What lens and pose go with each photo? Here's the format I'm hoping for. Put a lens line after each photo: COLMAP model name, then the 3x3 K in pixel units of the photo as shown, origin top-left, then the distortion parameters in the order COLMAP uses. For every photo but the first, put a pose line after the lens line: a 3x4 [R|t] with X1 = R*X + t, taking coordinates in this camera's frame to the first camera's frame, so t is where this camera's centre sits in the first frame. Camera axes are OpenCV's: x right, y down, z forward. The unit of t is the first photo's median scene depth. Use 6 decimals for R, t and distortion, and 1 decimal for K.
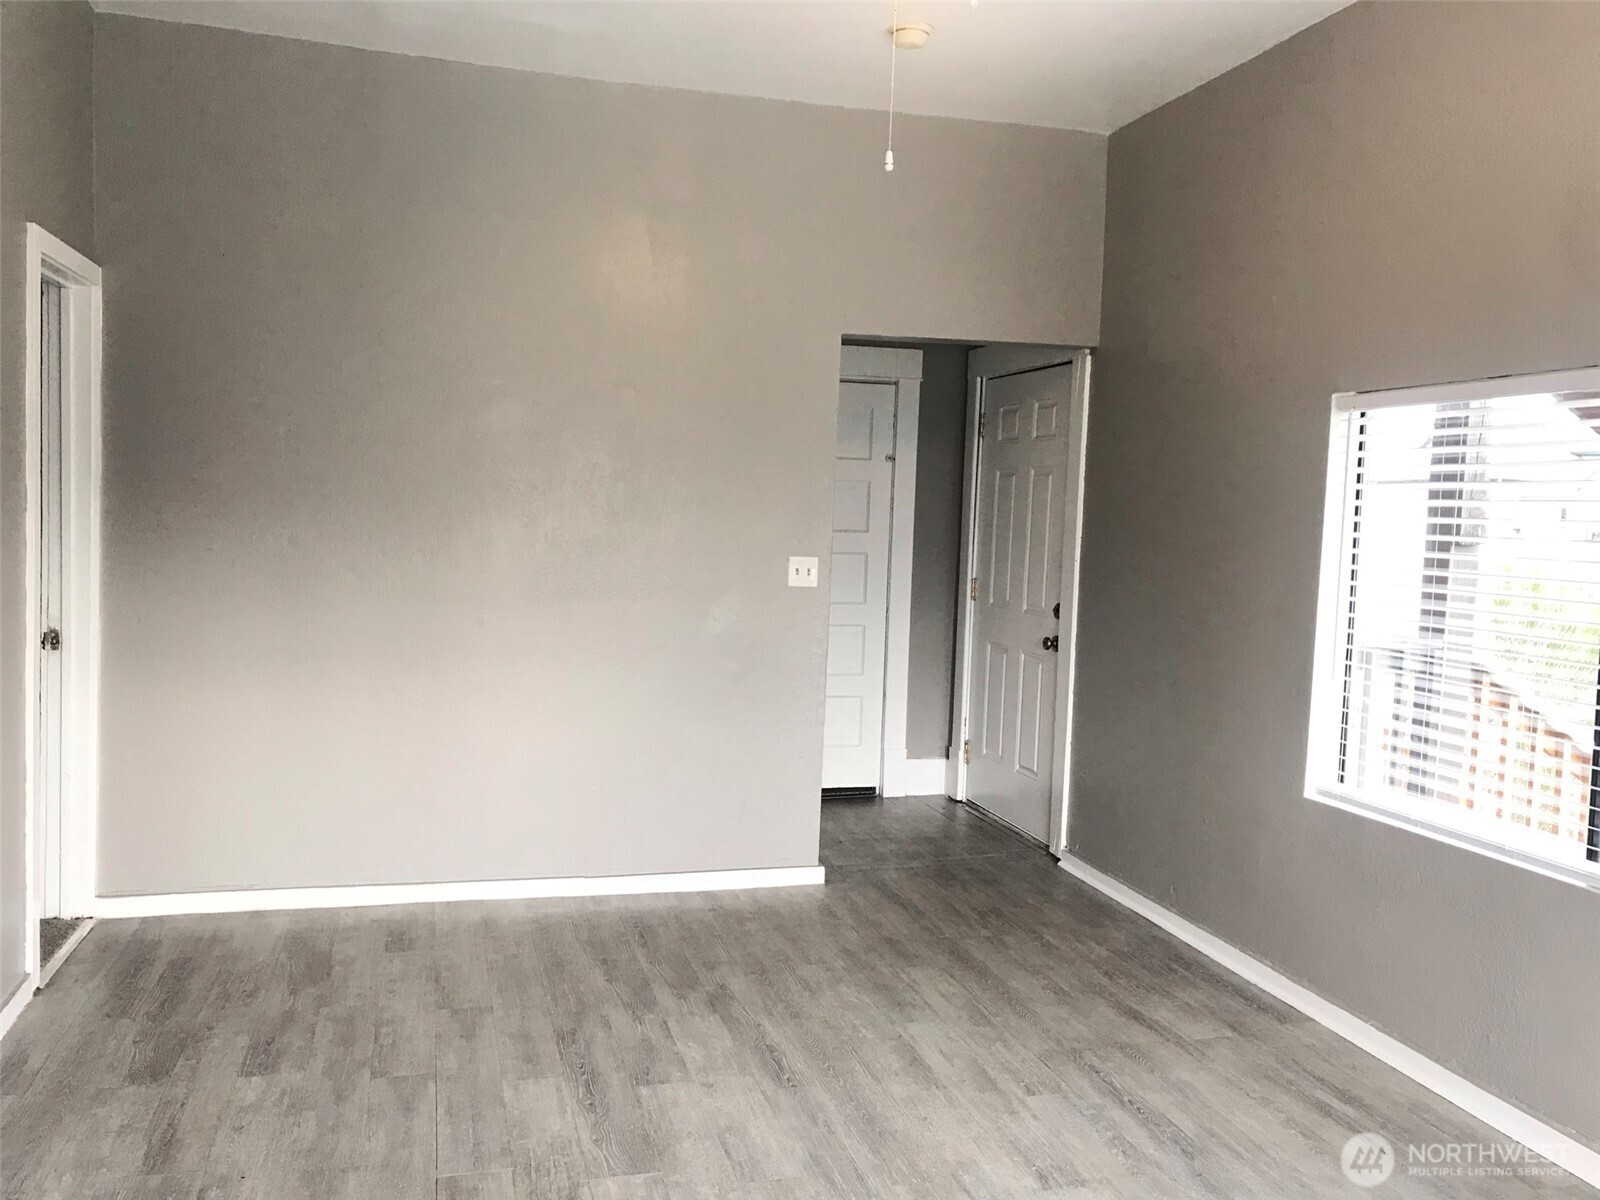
lens RADIAL K [[1321.6, 0, 800.7], [0, 1321.6, 599.5], [0, 0, 1]] dist [0.051377, -0.027697]
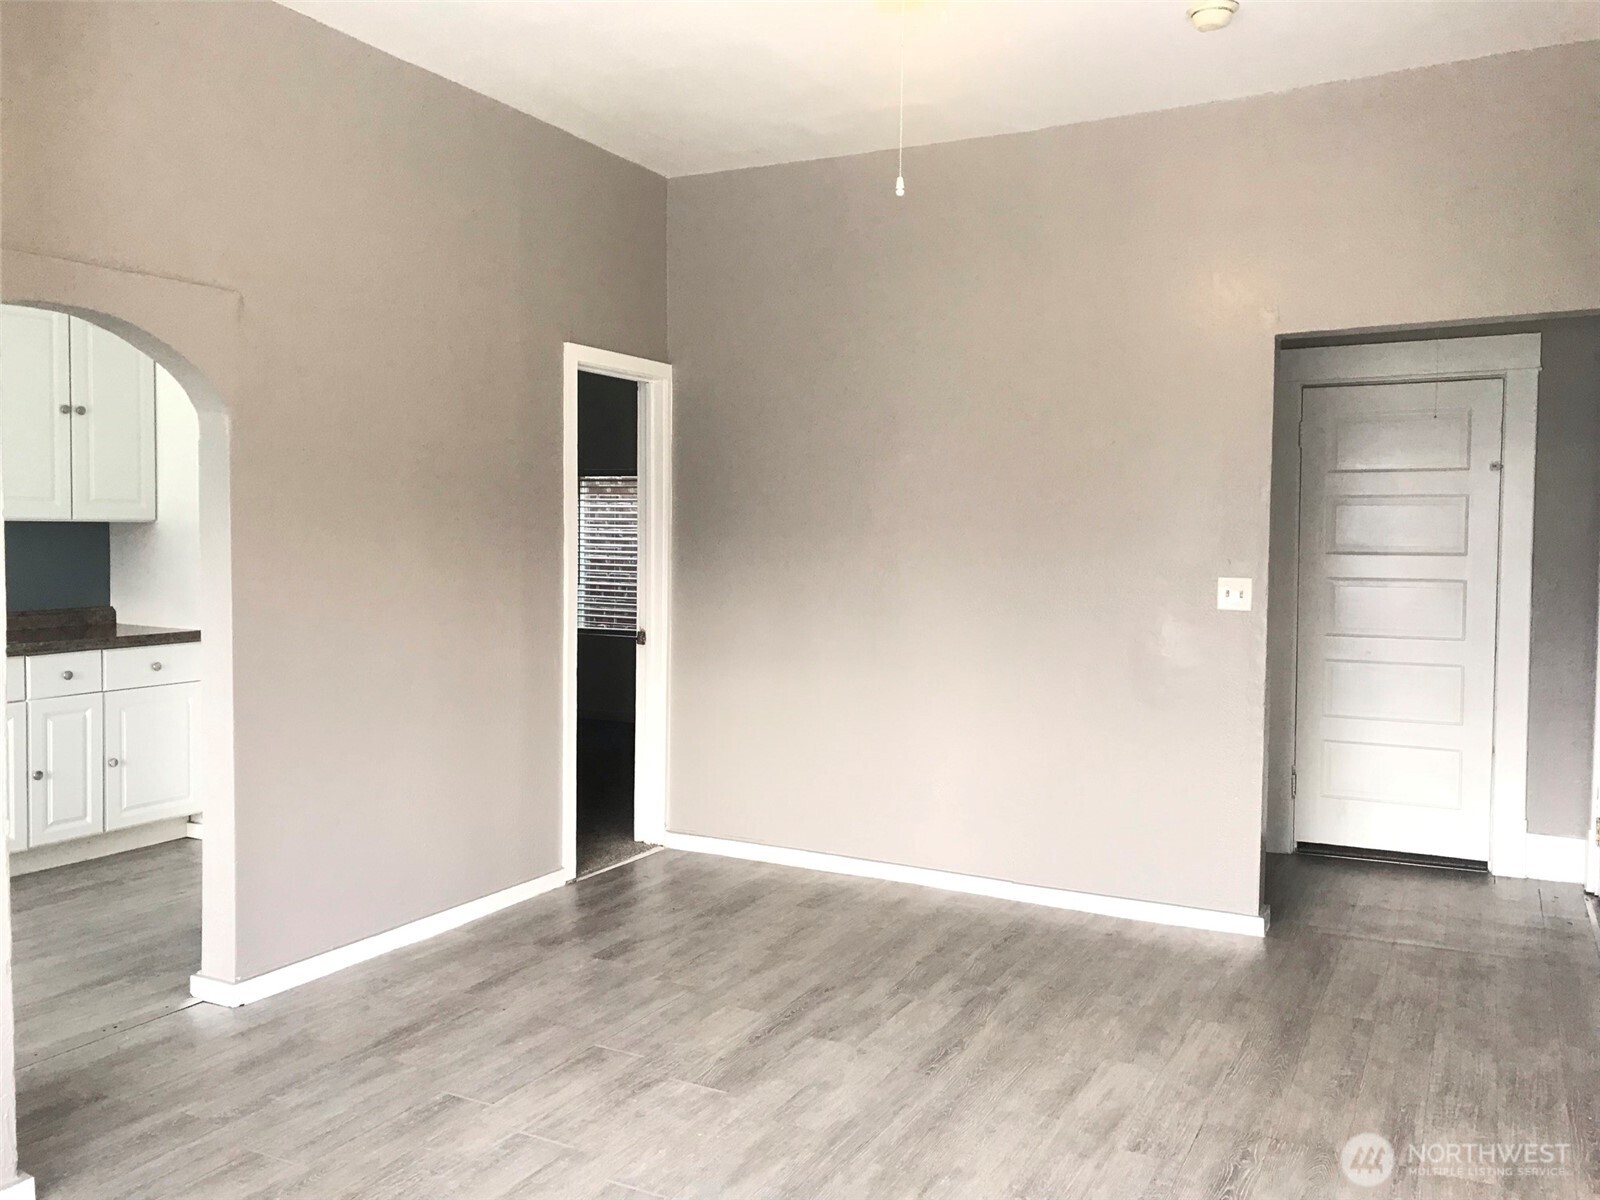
lens RADIAL K [[1321.6, 0, 807.5], [0, 1321.6, 601.1], [0, 0, 1]] dist [0.051377, -0.027697]
pose [[0.721016, 0.005843, -0.692894, 0.565504], [-0.032357, 0.999158, -0.025244, 0.022651], [0.692162, 0.040622, 0.720598, 0.149925]]
